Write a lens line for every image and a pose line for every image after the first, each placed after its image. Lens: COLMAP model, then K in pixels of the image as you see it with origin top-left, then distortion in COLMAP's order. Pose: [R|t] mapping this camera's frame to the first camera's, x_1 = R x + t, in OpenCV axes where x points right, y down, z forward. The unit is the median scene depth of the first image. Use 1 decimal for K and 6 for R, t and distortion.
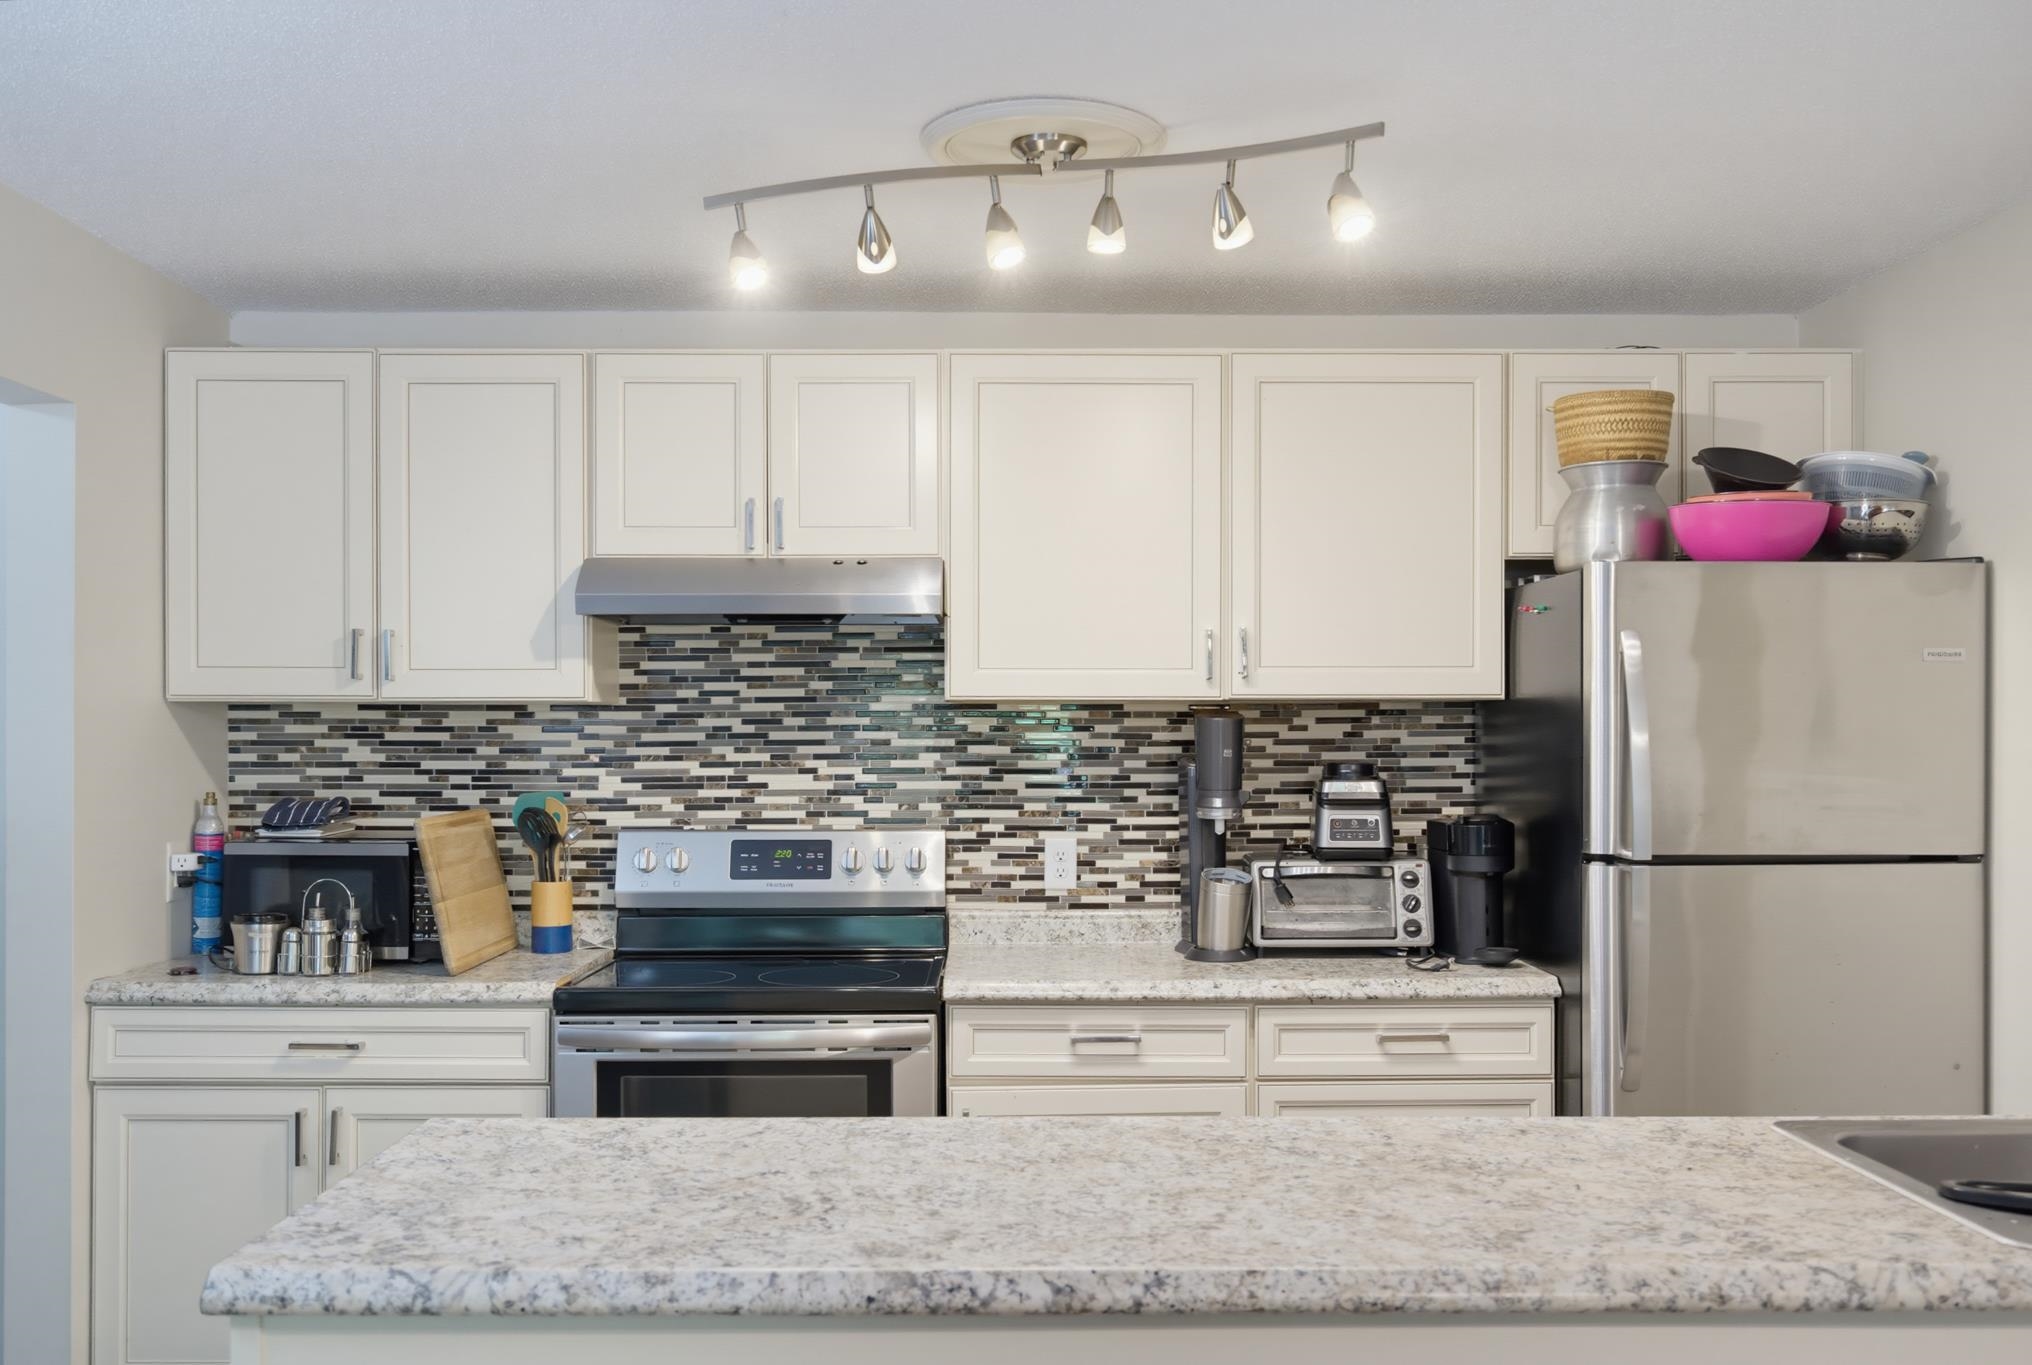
lens RADIAL K [[1777.4, 0, 1018.2], [0, 1777.4, 694.7], [0, 0, 1]] dist [0.001972, -0.004345]
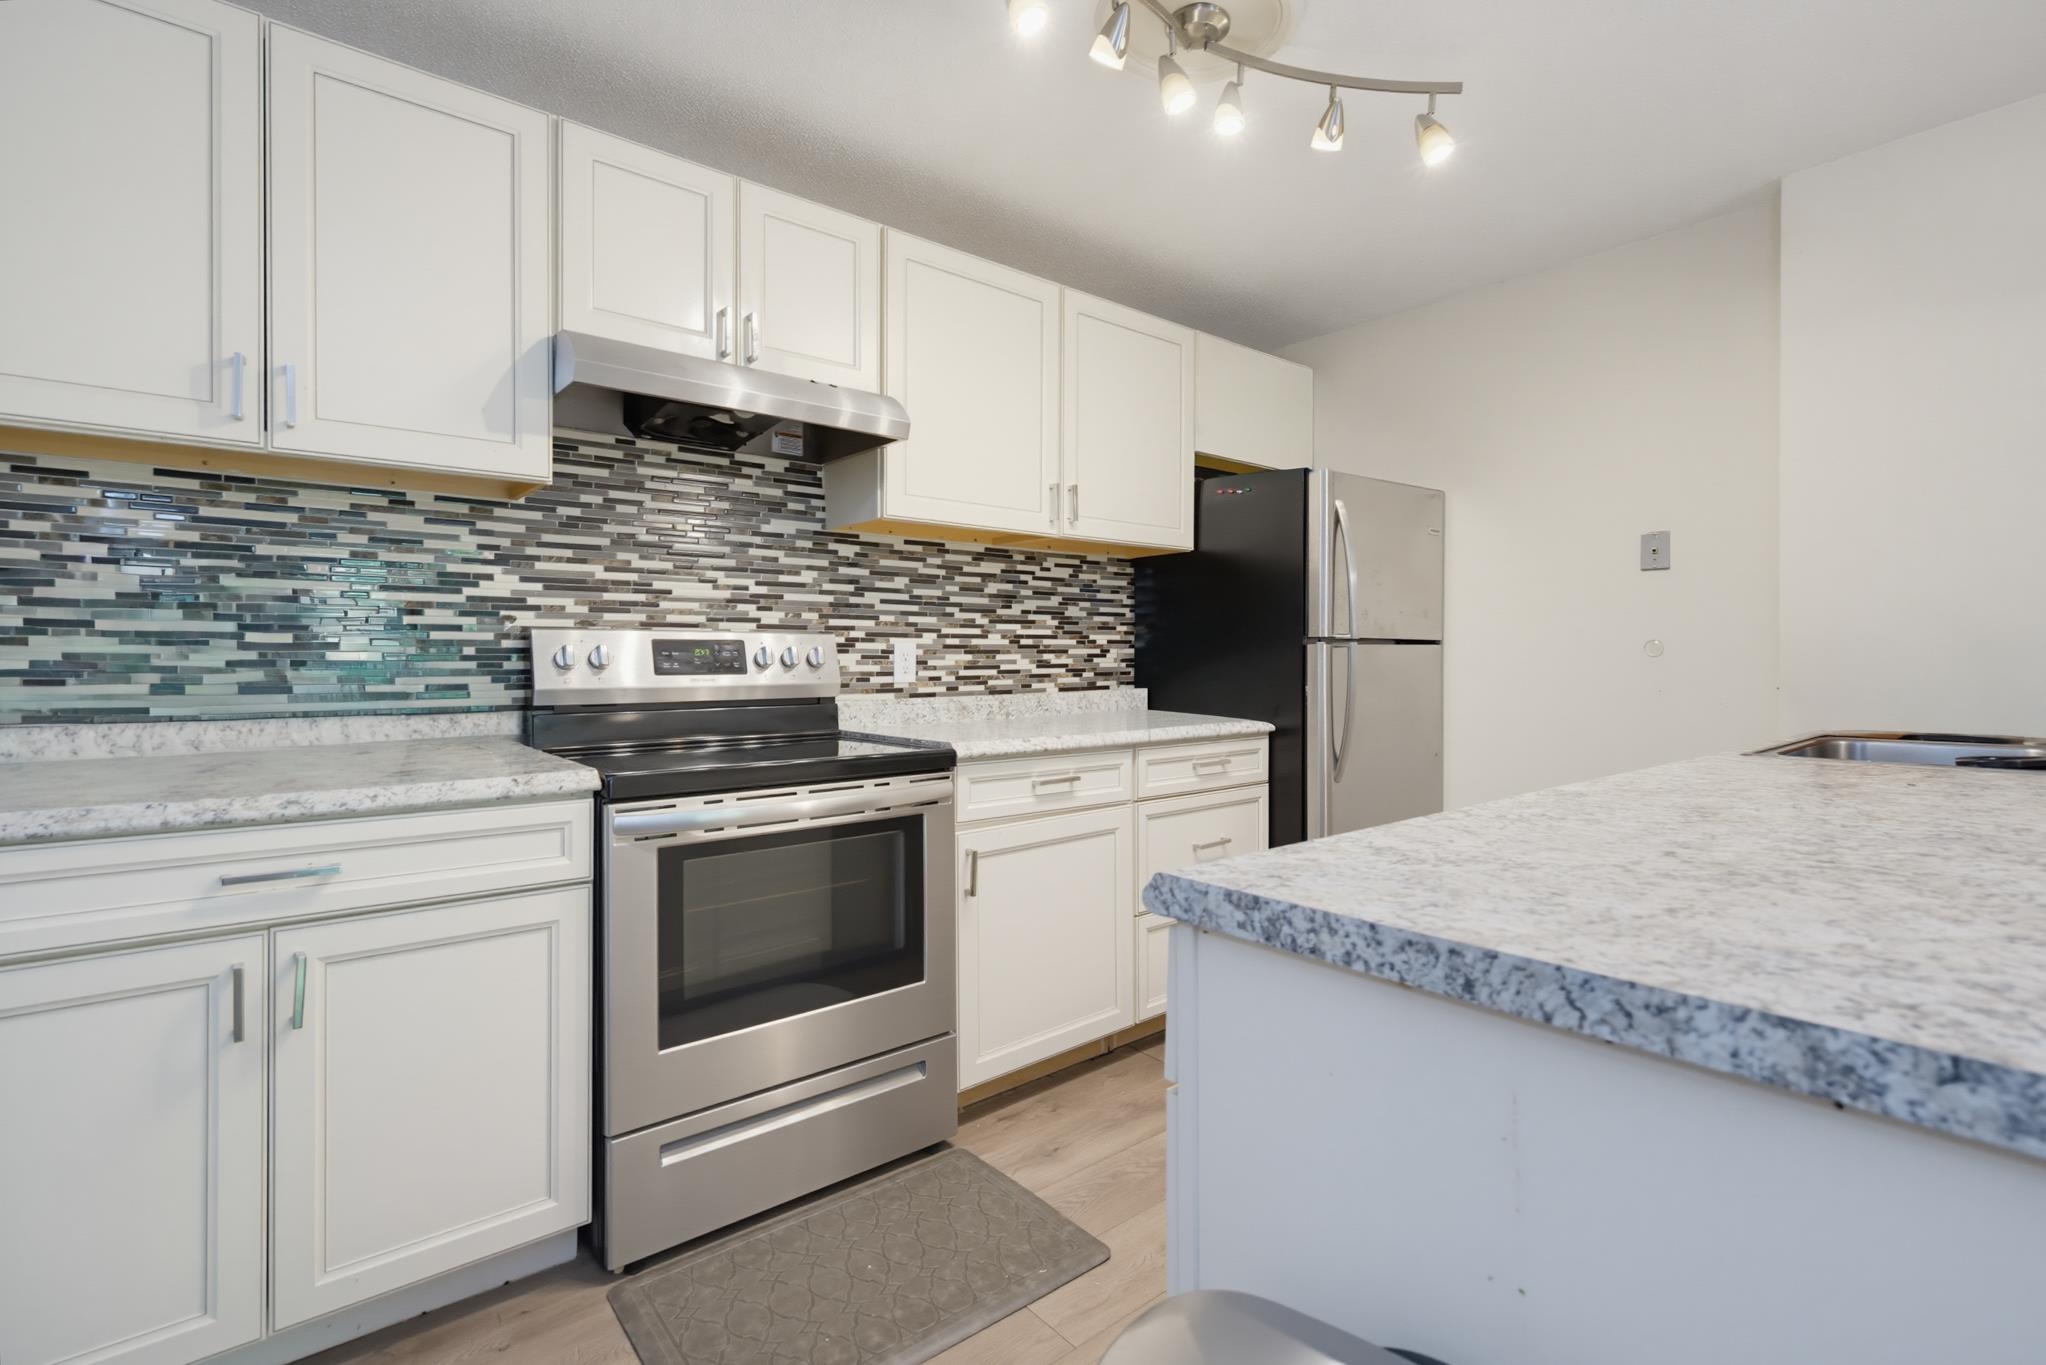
lens RADIAL K [[943.0, 0, 1046.0], [0, 943.0, 656.2], [0, 0, 1]] dist [-0.000096, -0.002855]
pose [[0.761929, 0.002893, 0.647654, -0.340474], [-0.012660, 0.999865, 0.010427, 0.081728], [-0.647536, -0.016144, 0.761864, 0.412605]]
